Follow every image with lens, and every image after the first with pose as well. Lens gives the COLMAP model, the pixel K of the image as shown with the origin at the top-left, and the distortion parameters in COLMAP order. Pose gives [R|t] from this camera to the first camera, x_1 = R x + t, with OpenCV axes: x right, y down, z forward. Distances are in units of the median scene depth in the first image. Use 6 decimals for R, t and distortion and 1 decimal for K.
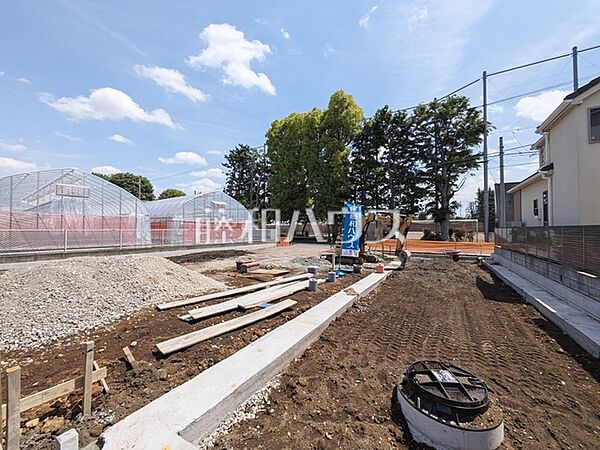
lens RADIAL K [[238.8, 0, 300.6], [0, 238.8, 222.4], [0, 0, 1]] dist [-0.007896, 0.004057]
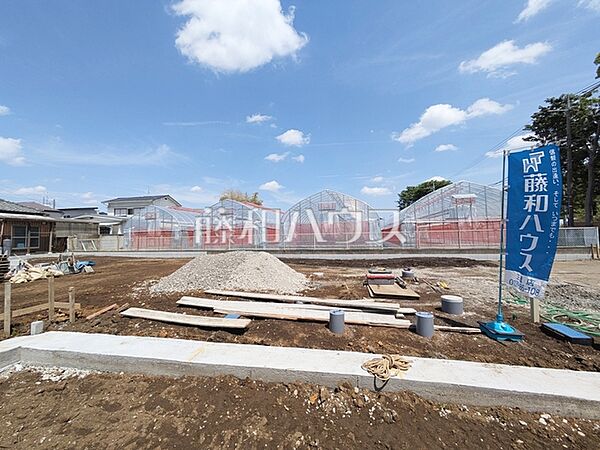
lens RADIAL K [[246.7, 0, 310.3], [0, 246.7, 227.2], [0, 0, 1]] dist [0.002434, -0.000861]
pose [[0.363197, -0.038883, -0.930901, 0.399815], [0.042190, 0.998790, -0.025258, 0.032231], [0.930757, -0.030101, 0.364398, 0.481640]]
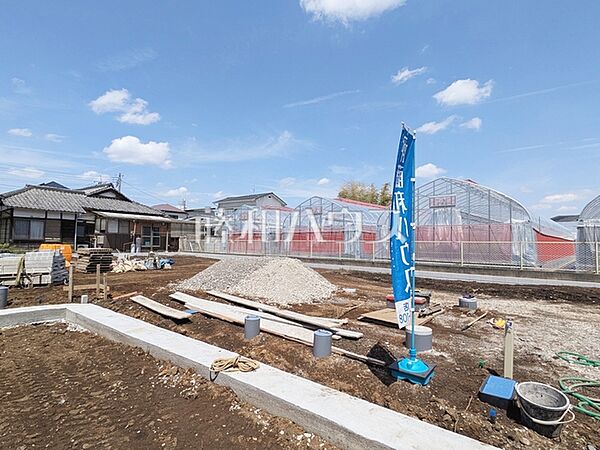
lens RADIAL K [[348.3, 0, 295.4], [0, 348.3, 229.6], [0, 0, 1]] dist [0.013132, 0.001622]
pose [[-0.155424, -0.041280, -0.986985, 0.574258], [0.007643, 0.999046, -0.042988, 0.047433], [0.987818, -0.014225, -0.154960, 0.819380]]
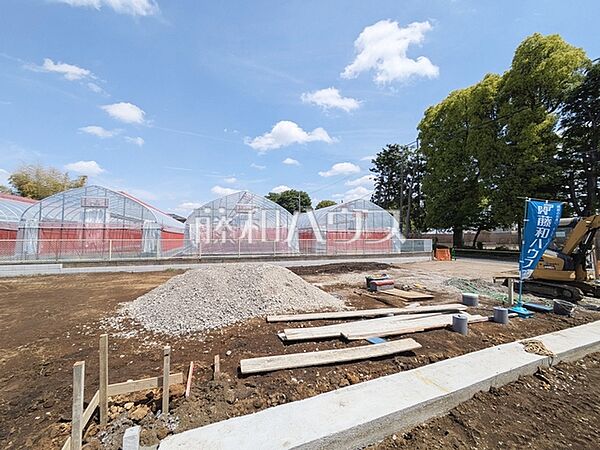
lens RADIAL K [[254.2, 0, 302.9], [0, 254.2, 225.3], [0, 0, 1]] dist [0.003667, 0.000206]
pose [[0.818720, -0.024898, -0.573653, 0.072808], [0.012347, 0.999592, -0.025763, -0.005109], [0.574060, 0.014010, 0.818693, 0.089200]]
